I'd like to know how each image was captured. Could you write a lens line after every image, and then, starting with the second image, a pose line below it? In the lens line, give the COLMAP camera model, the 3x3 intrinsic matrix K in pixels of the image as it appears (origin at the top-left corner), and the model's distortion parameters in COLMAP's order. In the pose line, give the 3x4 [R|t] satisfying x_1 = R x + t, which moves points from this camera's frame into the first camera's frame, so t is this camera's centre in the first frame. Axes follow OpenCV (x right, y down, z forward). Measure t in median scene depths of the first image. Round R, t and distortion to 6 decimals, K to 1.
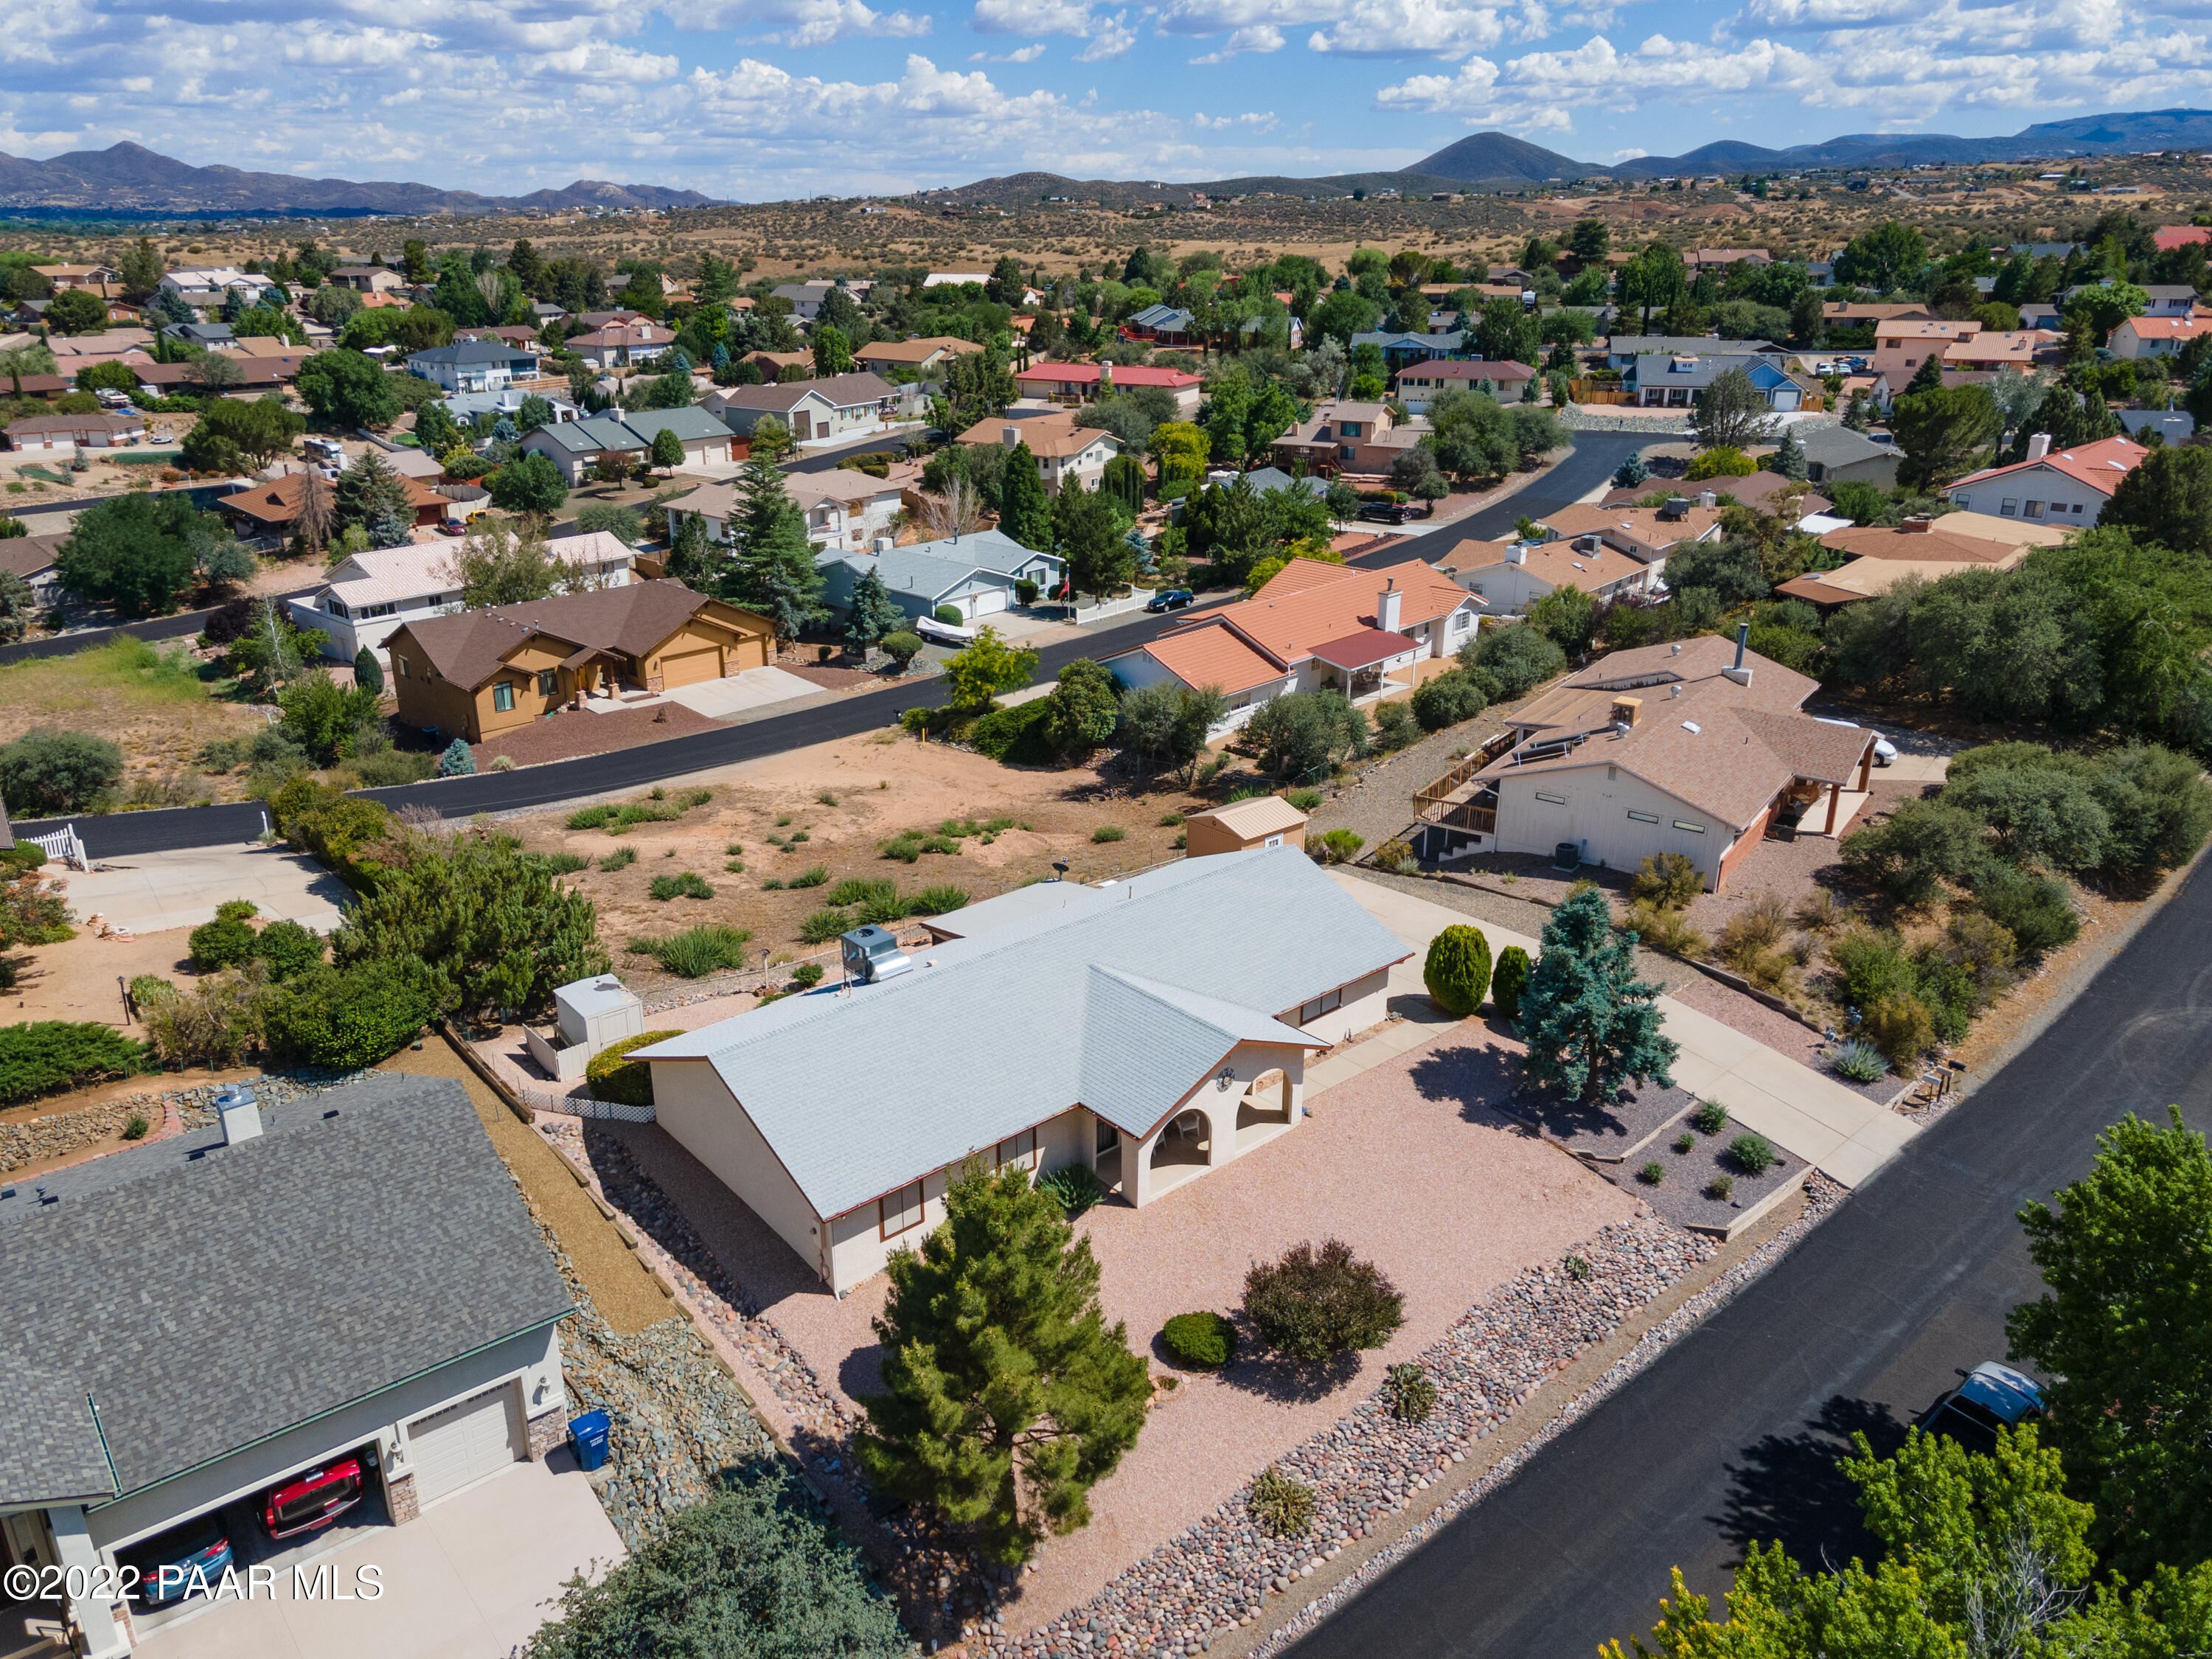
lens RADIAL K [[1615.6, 0, 1104.0], [0, 1615.6, 840.2], [0, 0, 1]] dist [0.029917, 0.025563]
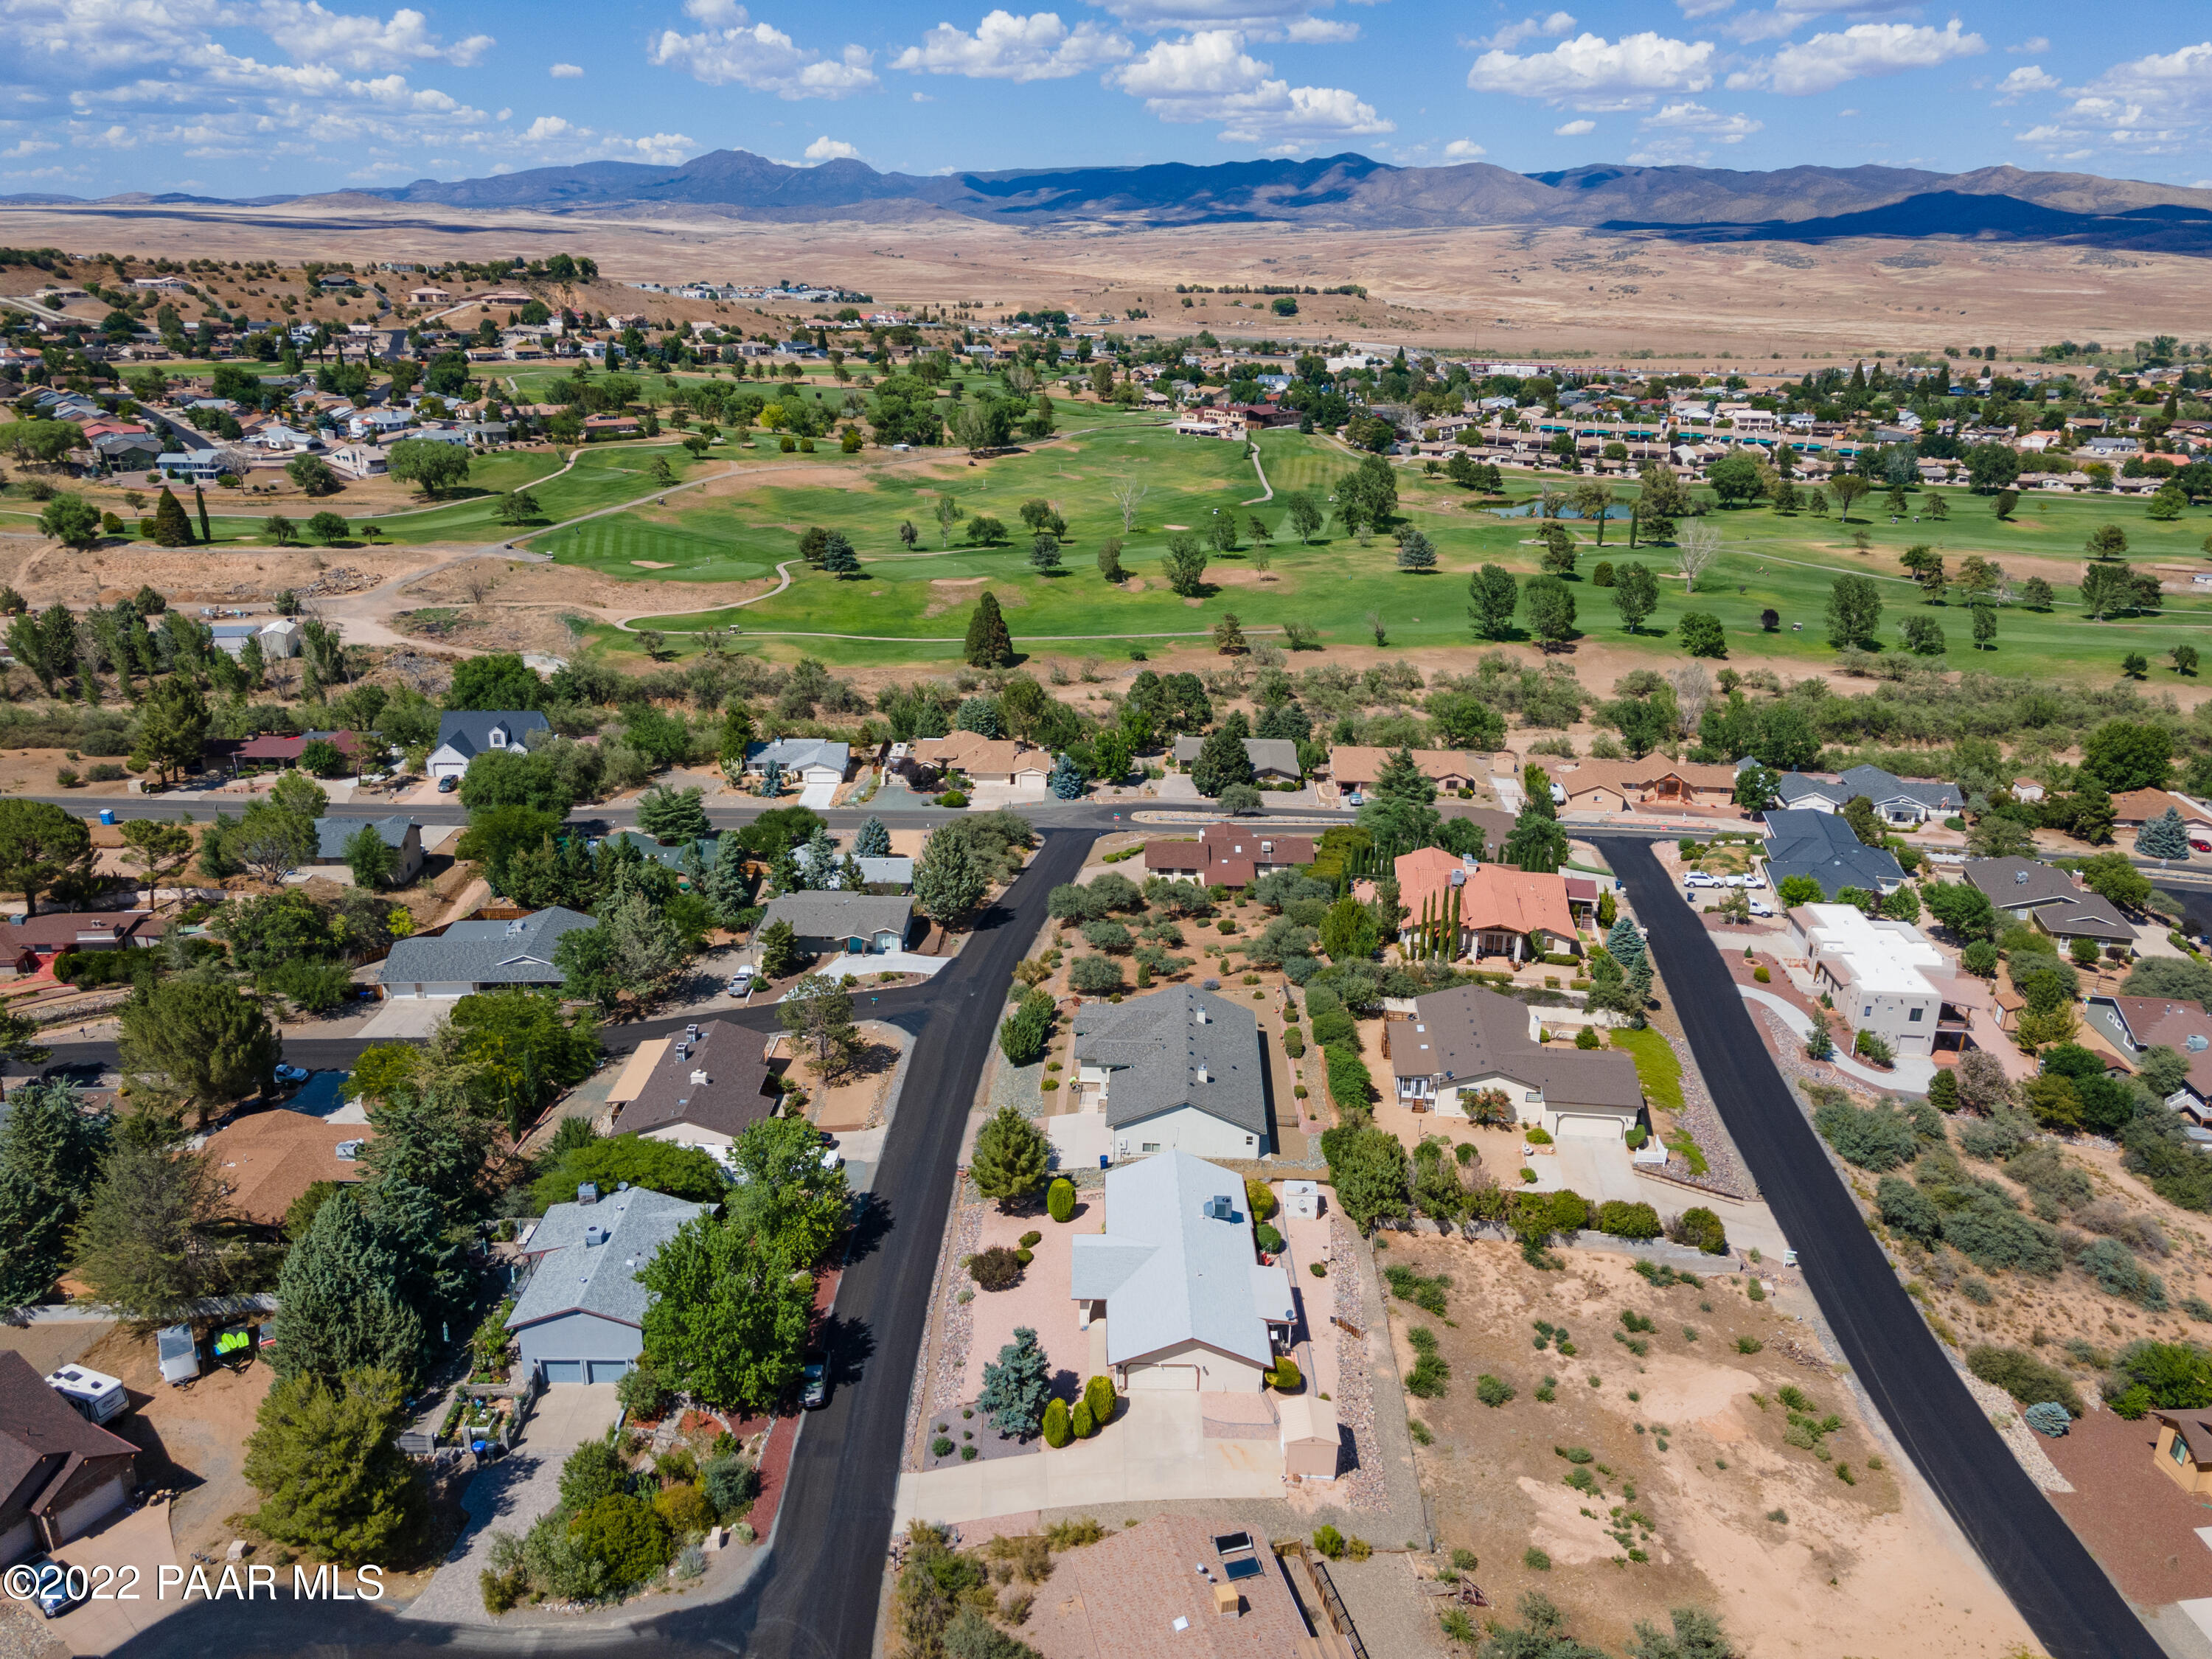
lens RADIAL K [[1615.6, 0, 1105.4], [0, 1615.6, 826.9], [0, 0, 1]] dist [0.029917, 0.025563]
pose [[-0.661689, 0.249924, -0.706899, 0.524624], [-0.285458, 0.787834, 0.545740, -0.561515], [0.693312, 0.562900, -0.449958, 0.556472]]
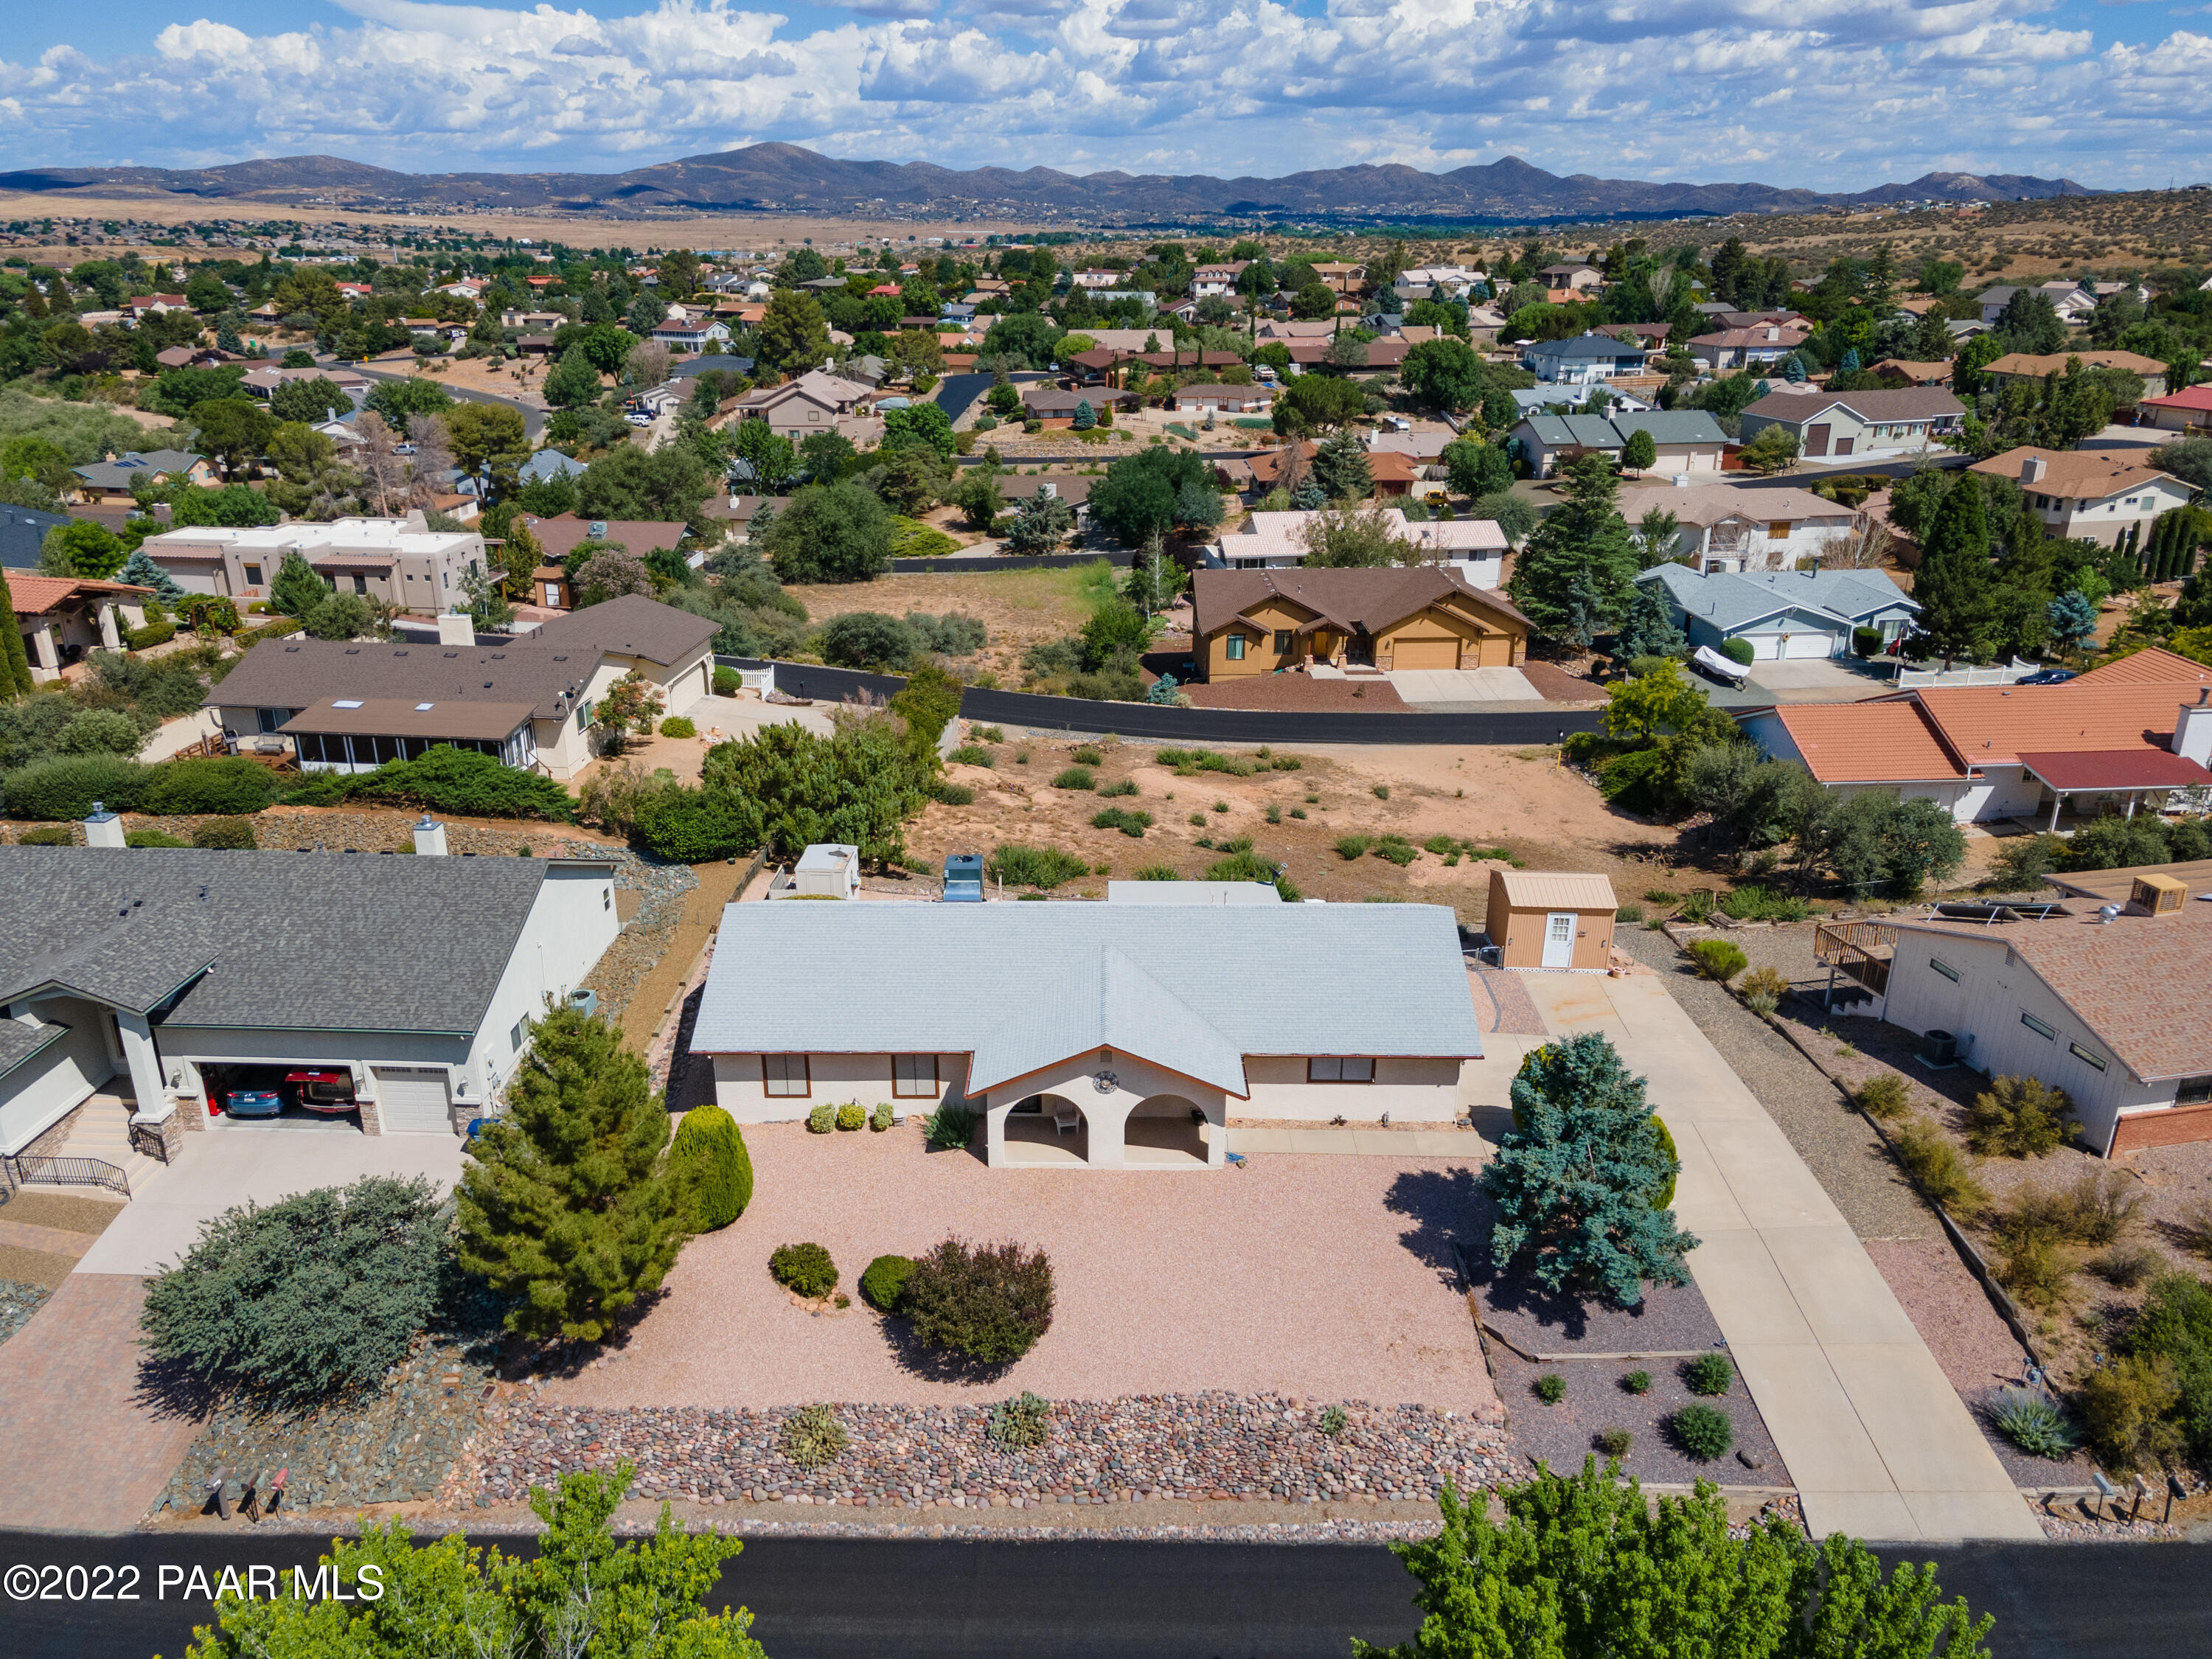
lens RADIAL K [[1615.6, 0, 1090.3], [0, 1615.6, 833.0], [0, 0, 1]] dist [0.029917, 0.025563]
pose [[0.739812, 0.242821, -0.627468, 0.201971], [-0.245059, 0.965791, 0.084812, -0.024964], [0.626598, 0.091022, 0.774009, 0.066966]]
